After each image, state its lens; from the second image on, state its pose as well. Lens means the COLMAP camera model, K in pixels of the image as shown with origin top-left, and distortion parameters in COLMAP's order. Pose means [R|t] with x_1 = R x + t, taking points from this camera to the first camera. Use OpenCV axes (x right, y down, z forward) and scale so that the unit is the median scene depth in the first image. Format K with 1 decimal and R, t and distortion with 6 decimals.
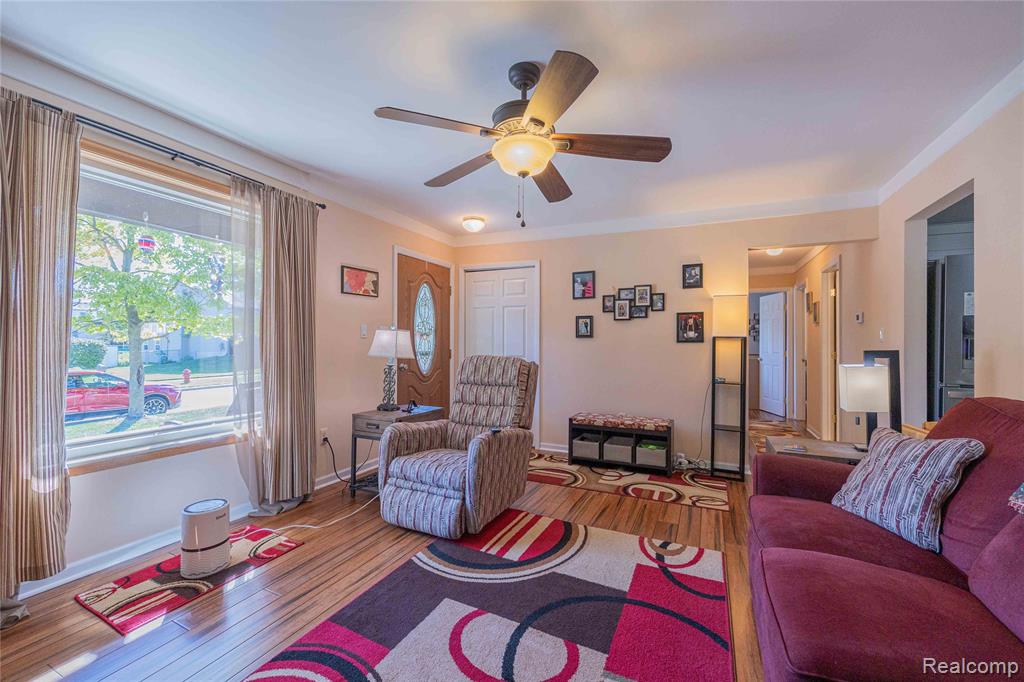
lens RADIAL K [[409.1, 0, 514.1], [0, 409.1, 341.2], [0, 0, 1]] dist [-0.002859, -0.000653]
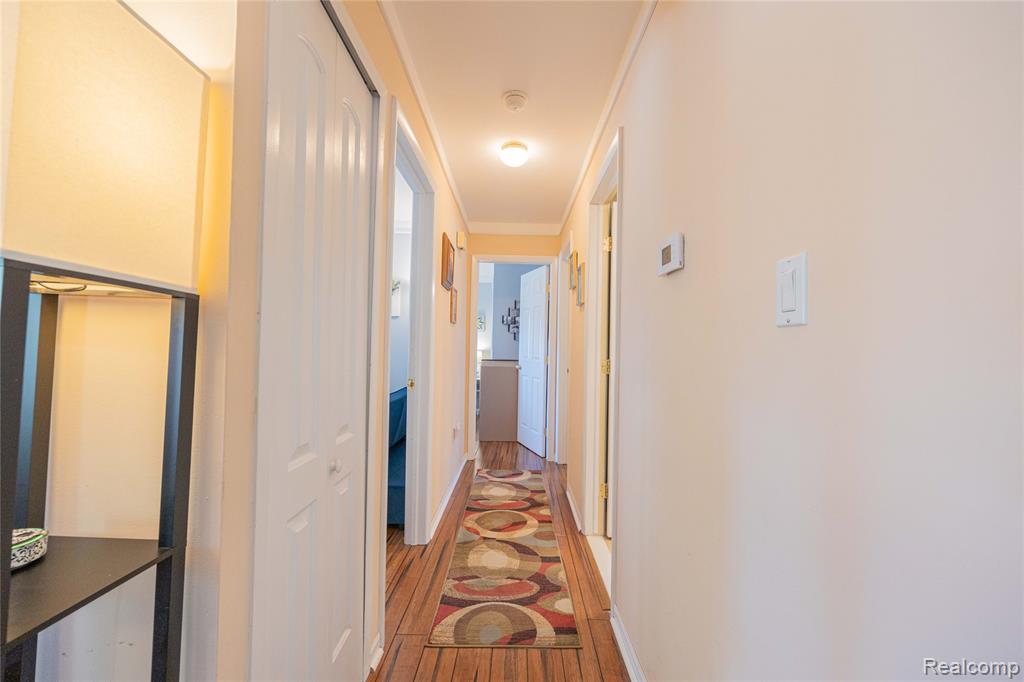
lens RADIAL K [[409.1, 0, 514.1], [0, 409.1, 341.2], [0, 0, 1]] dist [-0.002859, -0.000653]
pose [[0.907498, 0.022709, 0.419443, 0.411850], [-0.021868, 0.999738, -0.006814, 0.007203], [-0.419488, -0.002989, 0.907756, 0.518237]]
